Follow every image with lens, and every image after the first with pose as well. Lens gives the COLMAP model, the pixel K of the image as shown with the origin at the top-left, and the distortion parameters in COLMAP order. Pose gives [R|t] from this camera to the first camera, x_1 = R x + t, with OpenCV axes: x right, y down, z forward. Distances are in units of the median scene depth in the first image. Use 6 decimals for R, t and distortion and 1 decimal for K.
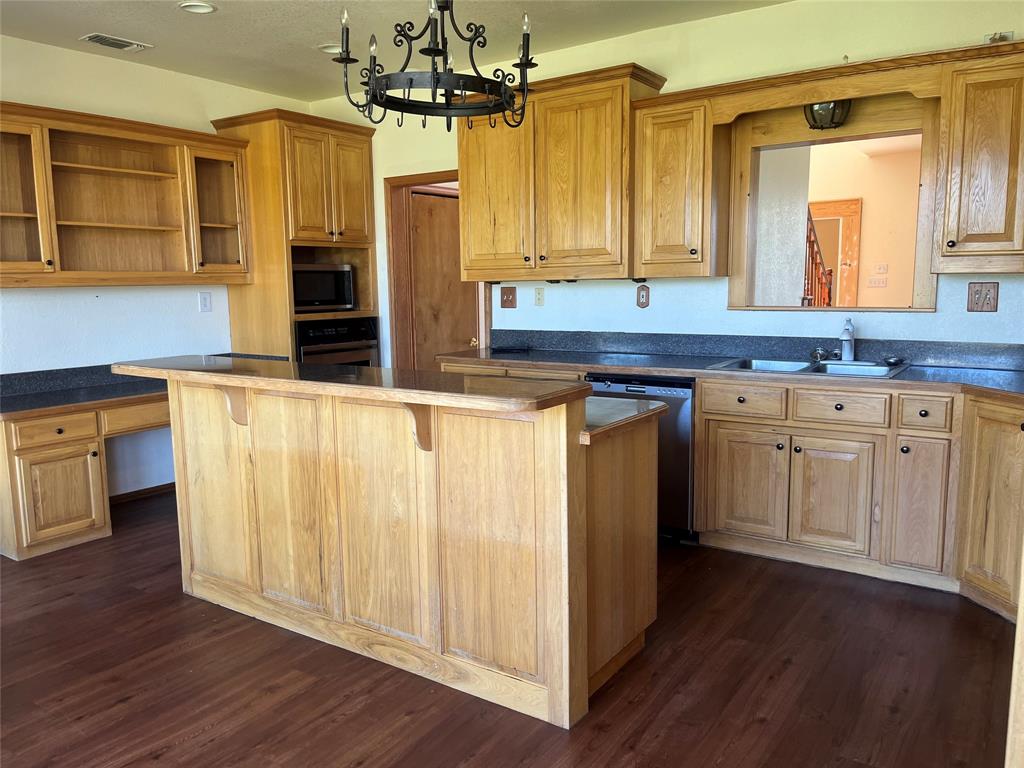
lens RADIAL K [[794.4, 0, 507.0], [0, 794.4, 385.6], [0, 0, 1]] dist [0.048212, -0.028108]
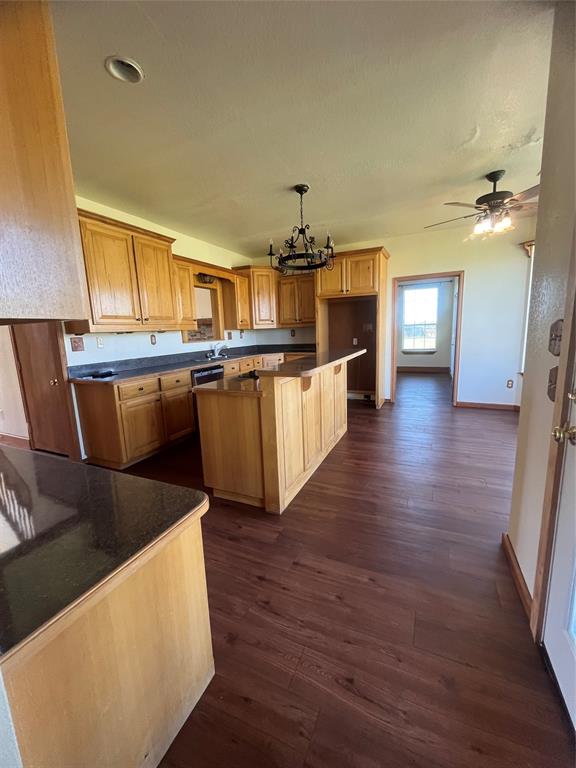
lens RADIAL K [[307.6, 0, 281.8], [0, 307.6, 382.1], [0, 0, 1]] dist [-0.001697, -0.000461]
pose [[-0.163821, -0.137503, 0.976860, -0.874662], [0.174311, 0.970622, 0.165858, -0.090316], [-0.970968, 0.197449, -0.135040, 0.928421]]
